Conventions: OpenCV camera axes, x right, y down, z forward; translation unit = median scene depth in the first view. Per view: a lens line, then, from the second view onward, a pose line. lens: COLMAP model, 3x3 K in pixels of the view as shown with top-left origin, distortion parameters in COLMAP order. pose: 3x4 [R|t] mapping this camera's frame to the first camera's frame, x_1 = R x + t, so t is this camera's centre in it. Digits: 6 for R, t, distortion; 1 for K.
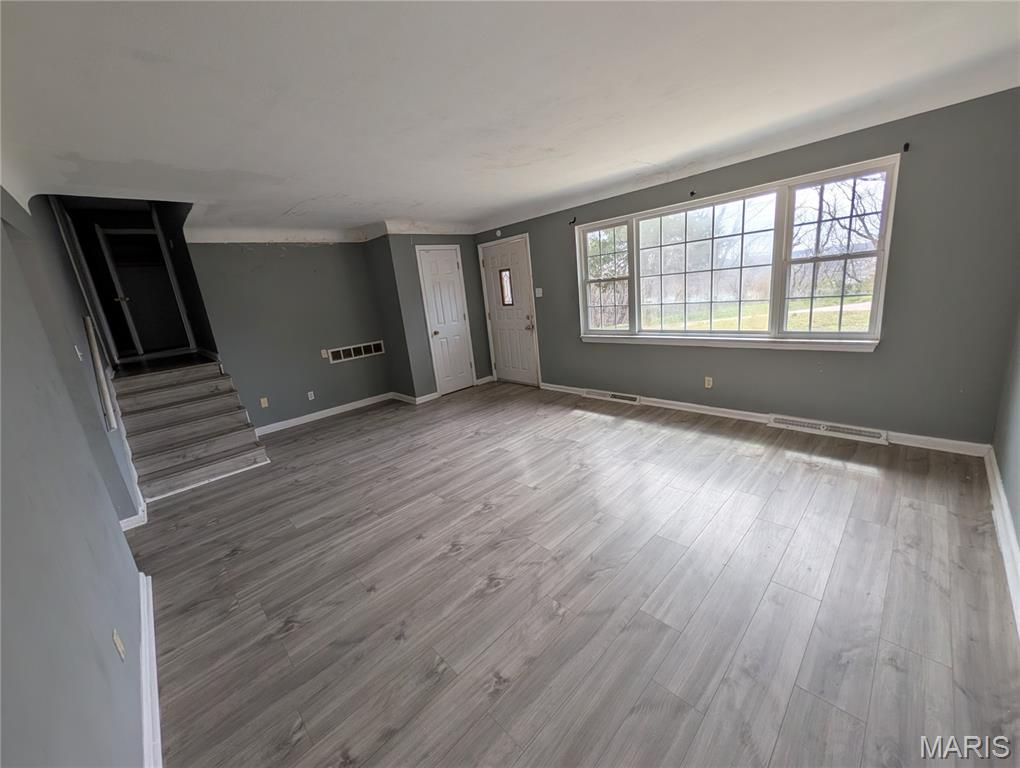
lens RADIAL K [[391.8, 0, 508.7], [0, 391.8, 383.6], [0, 0, 1]] dist [-0.001060, 0.000277]
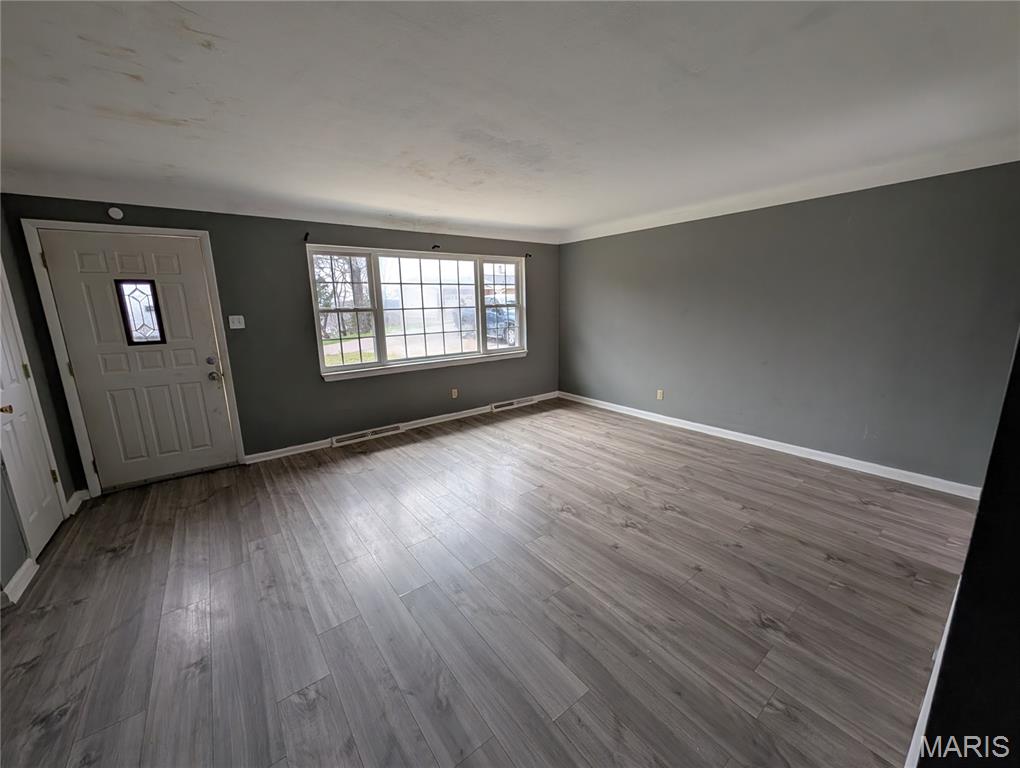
lens RADIAL K [[391.8, 0, 508.7], [0, 391.8, 383.6], [0, 0, 1]] dist [-0.001060, 0.000277]
pose [[0.117142, -0.097859, 0.988282, -0.871943], [0.253571, 0.965096, 0.065508, -0.088465], [-0.960198, 0.242926, 0.137867, 0.769005]]
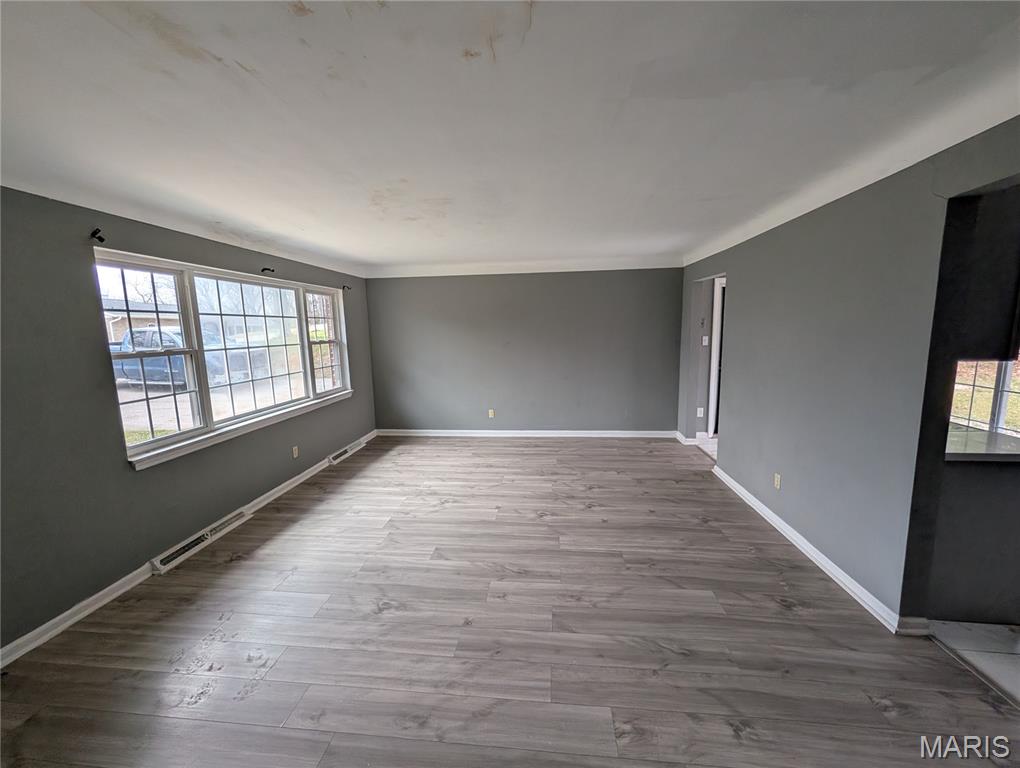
lens RADIAL K [[391.8, 0, 508.7], [0, 391.8, 383.6], [0, 0, 1]] dist [-0.001060, 0.000277]
pose [[-0.638219, 0.011507, 0.769769, -0.754560], [0.274748, 0.937449, 0.213781, -0.281012], [-0.719159, 0.347931, -0.601460, 1.372400]]
